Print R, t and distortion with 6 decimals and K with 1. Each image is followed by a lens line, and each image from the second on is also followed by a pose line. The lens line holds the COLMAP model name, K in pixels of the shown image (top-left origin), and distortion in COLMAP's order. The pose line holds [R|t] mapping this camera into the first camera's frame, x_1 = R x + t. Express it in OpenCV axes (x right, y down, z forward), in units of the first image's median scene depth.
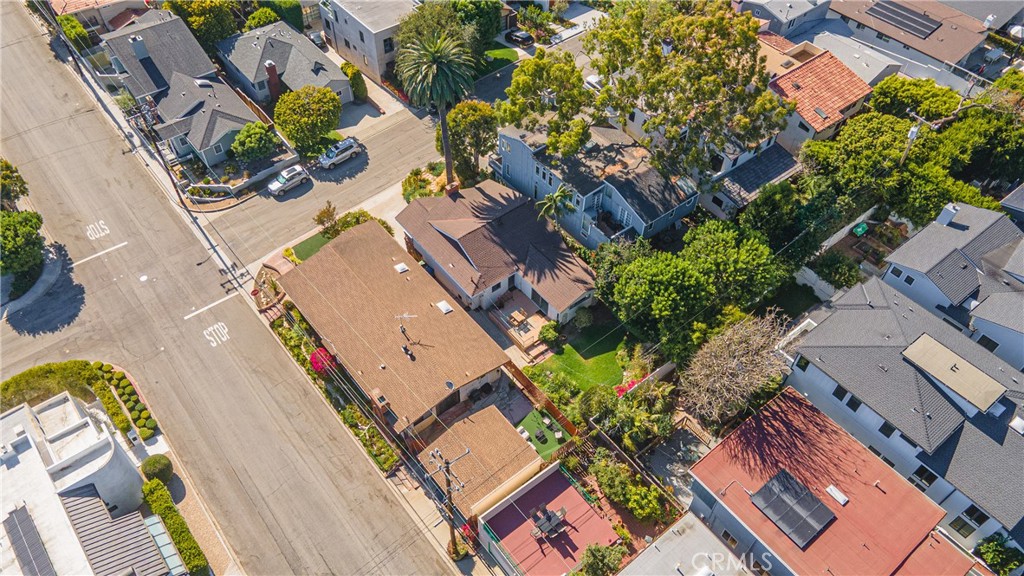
lens RADIAL K [[731.9, 0, 511.1], [0, 731.9, 293.3], [0, 0, 1]] dist [-0.002186, 0.078003]
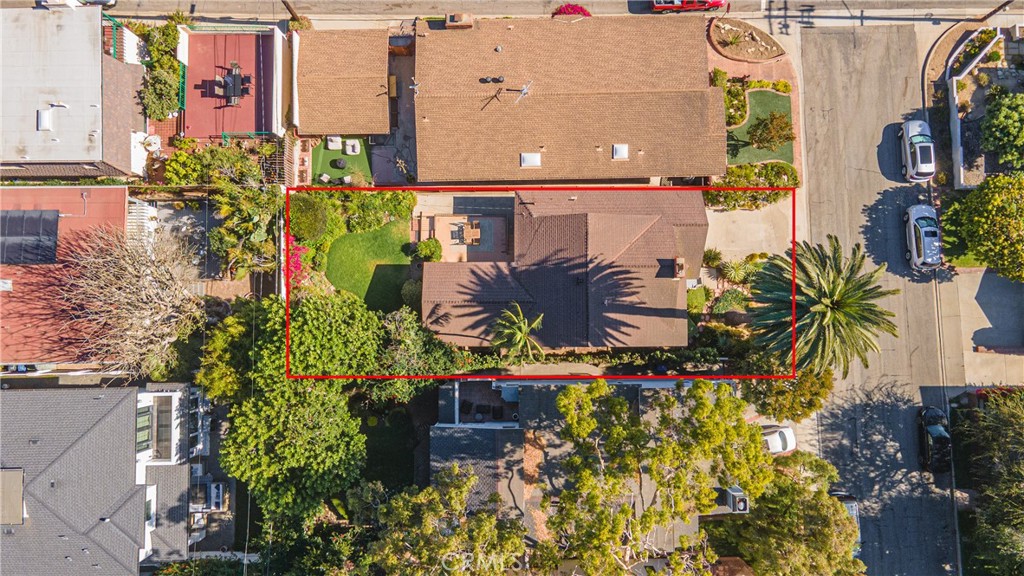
lens RADIAL K [[731.9, 0, 511.1], [0, 731.9, 293.3], [0, 0, 1]] dist [-0.002186, 0.078003]
pose [[-0.615666, 0.787238, -0.034809, 0.056080], [-0.601496, -0.440950, 0.666158, -0.504064], [0.509076, 0.431068, 0.744998, 0.424442]]
